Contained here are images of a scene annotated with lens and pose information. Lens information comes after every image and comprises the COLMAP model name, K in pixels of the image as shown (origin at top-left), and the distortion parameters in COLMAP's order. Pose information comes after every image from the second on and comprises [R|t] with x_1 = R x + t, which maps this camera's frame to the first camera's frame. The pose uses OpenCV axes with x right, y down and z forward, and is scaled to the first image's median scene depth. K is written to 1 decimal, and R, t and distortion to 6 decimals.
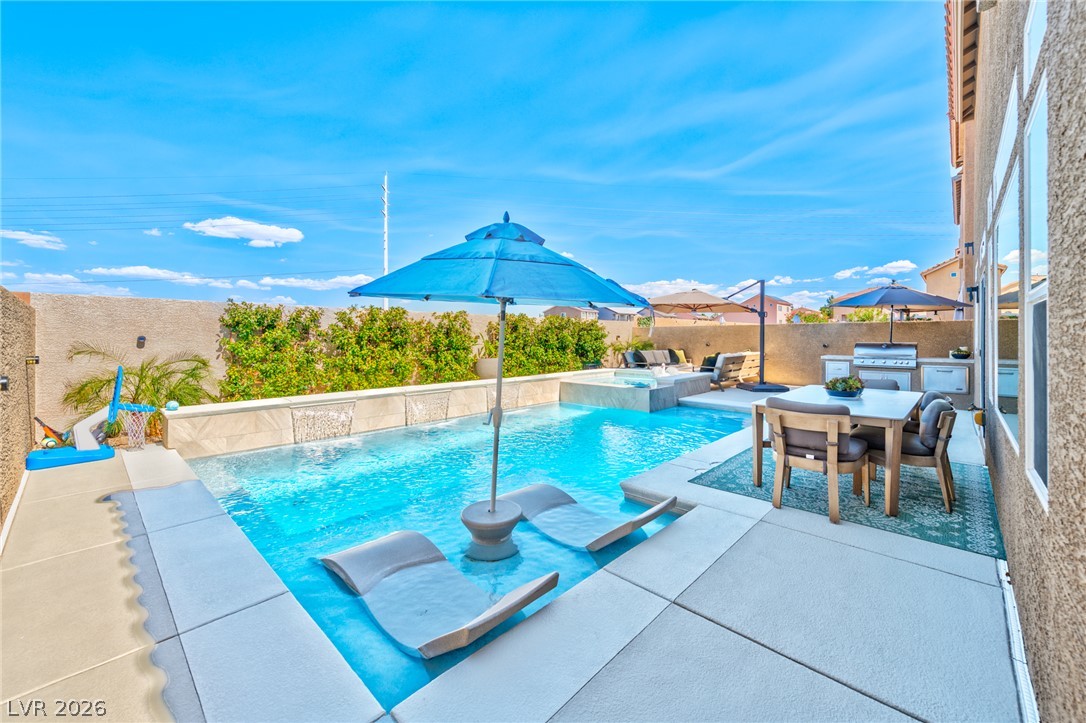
lens RADIAL K [[437.9, 0, 558.4], [0, 437.9, 336.5], [0, 0, 1]] dist [0.013858, -0.000190]
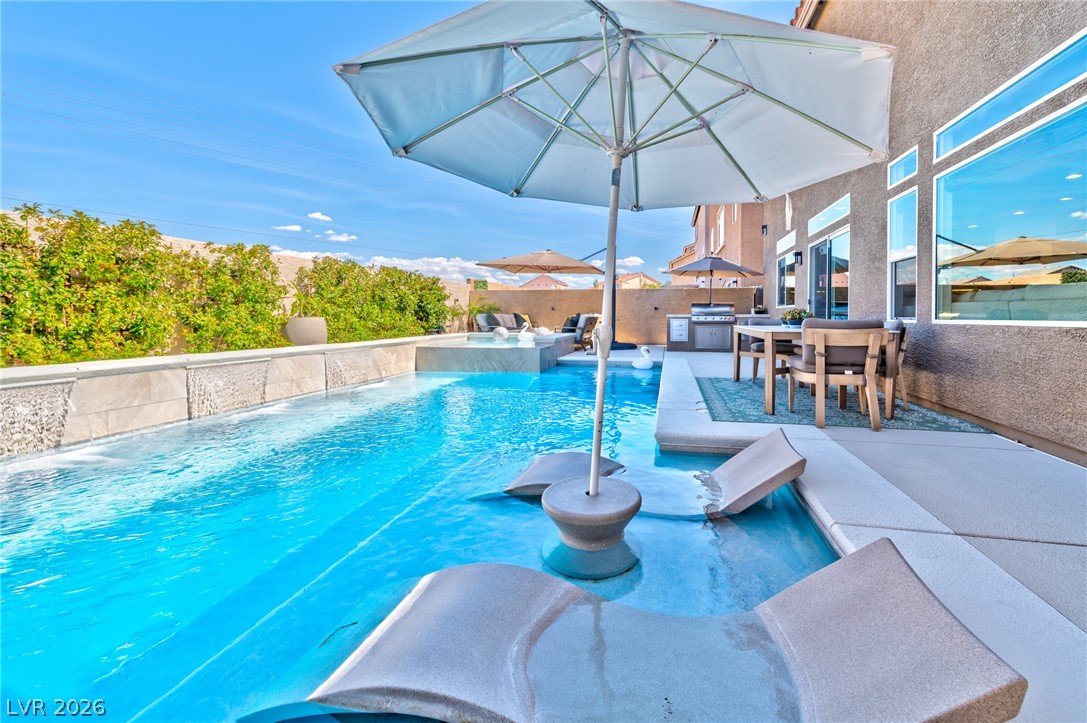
lens RADIAL K [[435.6, 0, 601.4], [0, 435.6, 324.4], [0, 0, 1]] dist [0.005946, -0.001106]
pose [[0.831235, -0.008105, 0.555863, -0.162871], [-0.002713, 0.999823, 0.018635, 0.048895], [-0.555915, -0.016998, 0.831065, 0.162433]]
